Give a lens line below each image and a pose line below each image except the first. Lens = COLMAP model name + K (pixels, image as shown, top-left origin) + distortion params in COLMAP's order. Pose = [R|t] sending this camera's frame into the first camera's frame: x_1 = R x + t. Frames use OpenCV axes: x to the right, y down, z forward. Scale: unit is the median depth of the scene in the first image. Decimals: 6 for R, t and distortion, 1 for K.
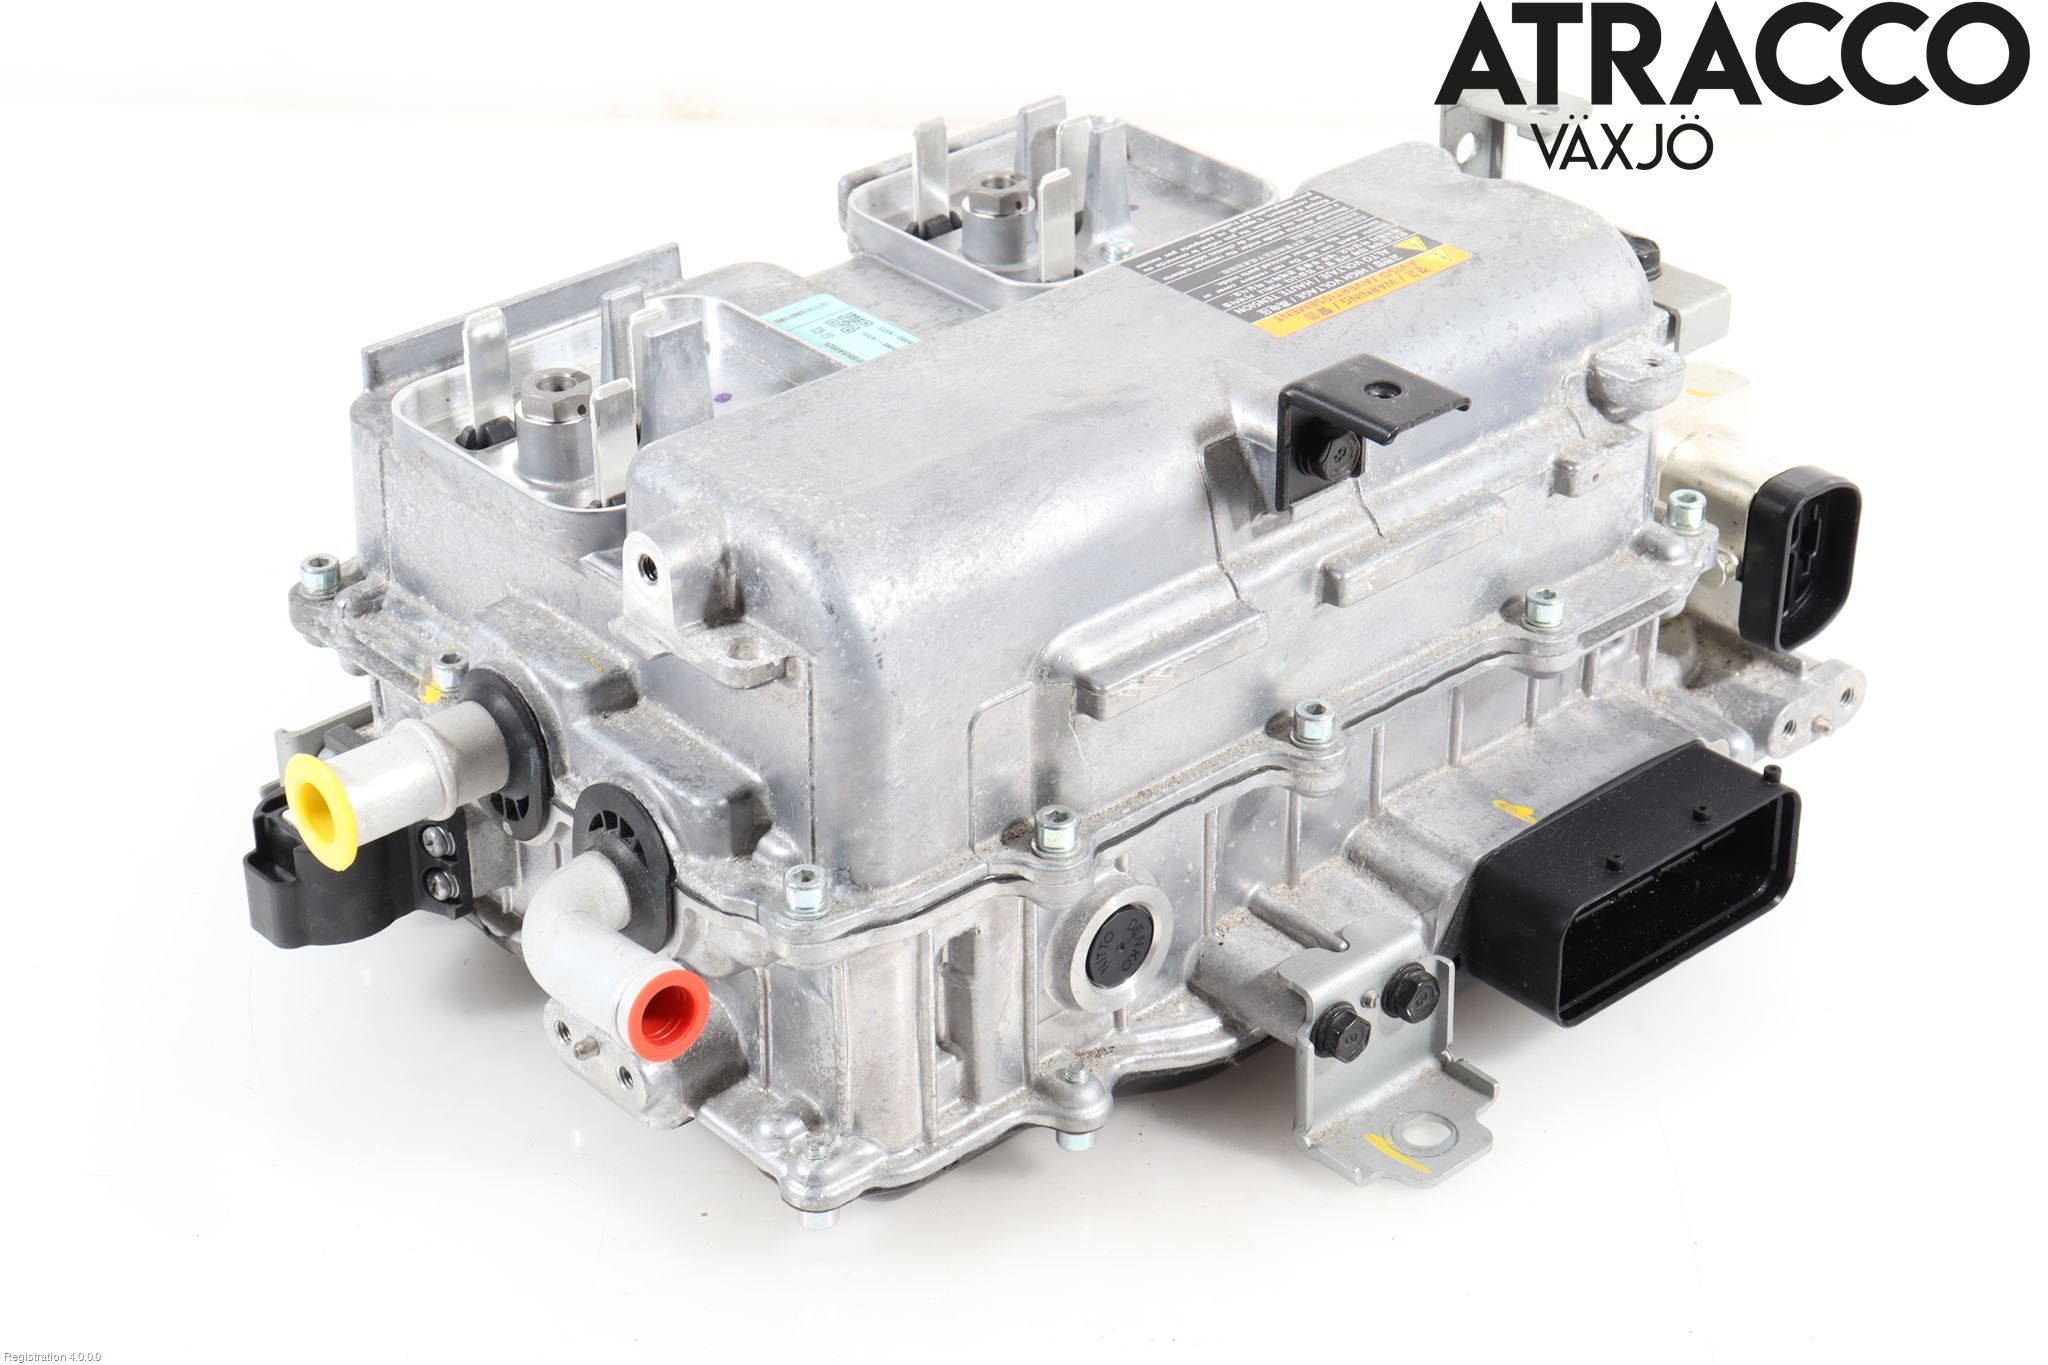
lens RADIAL K [[3991.8, 0, 1023.7], [0, 3991.8, 681.8], [0, 0, 1]] dist [0.015040, 0.000000]
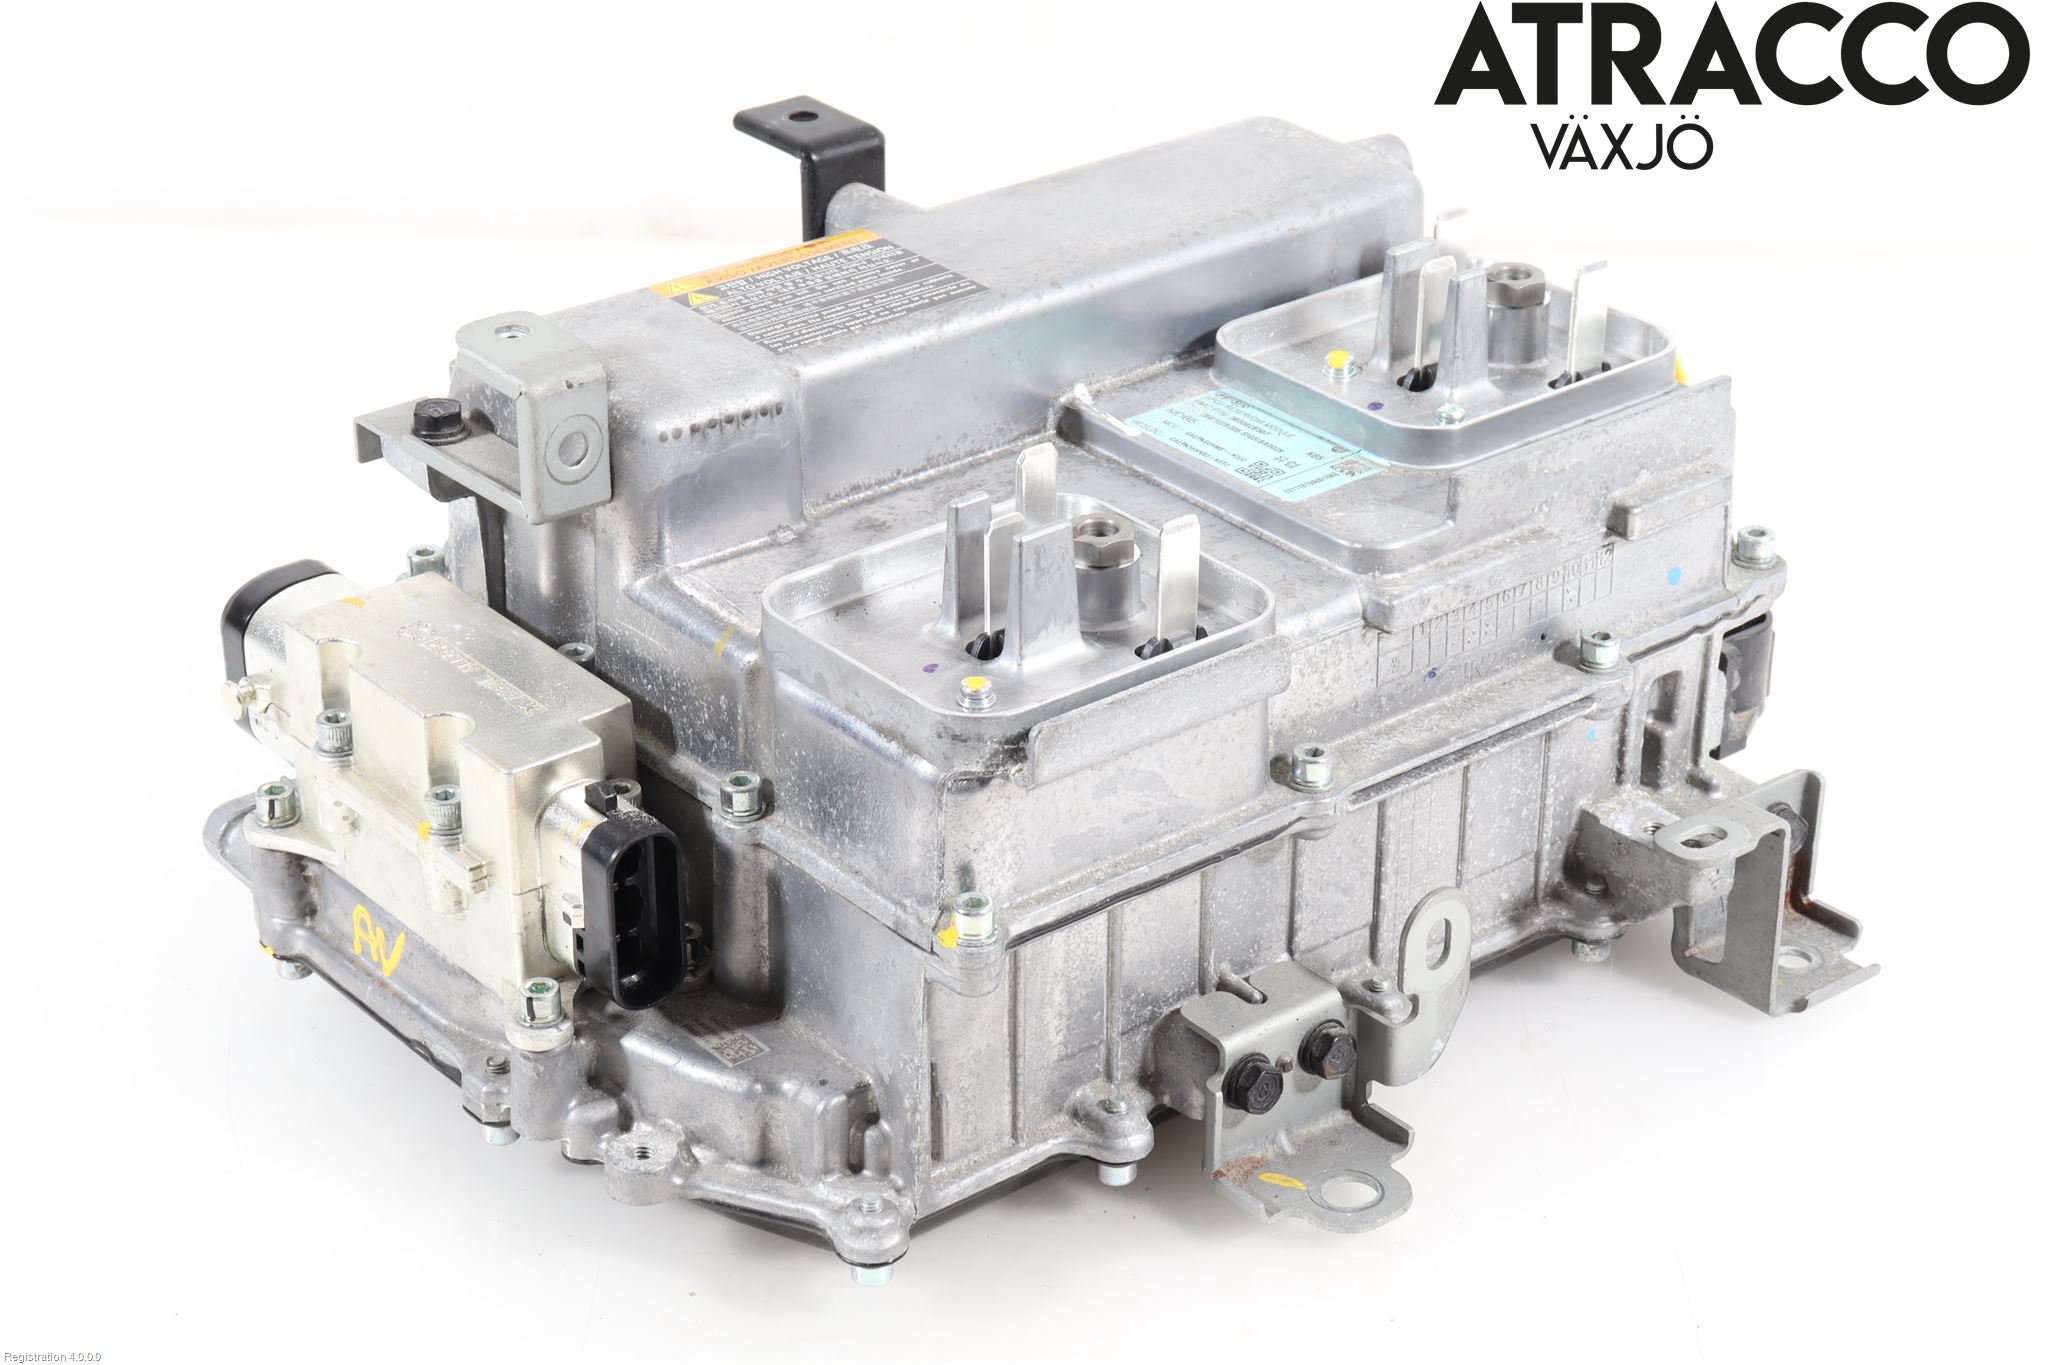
lens RADIAL K [[4117.6, 0, 1023.4], [0, 4117.6, 682.7], [0, 0, 1]] dist [-0.026143, 0.000000]
pose [[-0.998764, -0.017513, 0.046523, -0.035313], [0.029869, 0.536680, 0.843257, -0.946576], [-0.039736, 0.843604, -0.535494, 1.657495]]
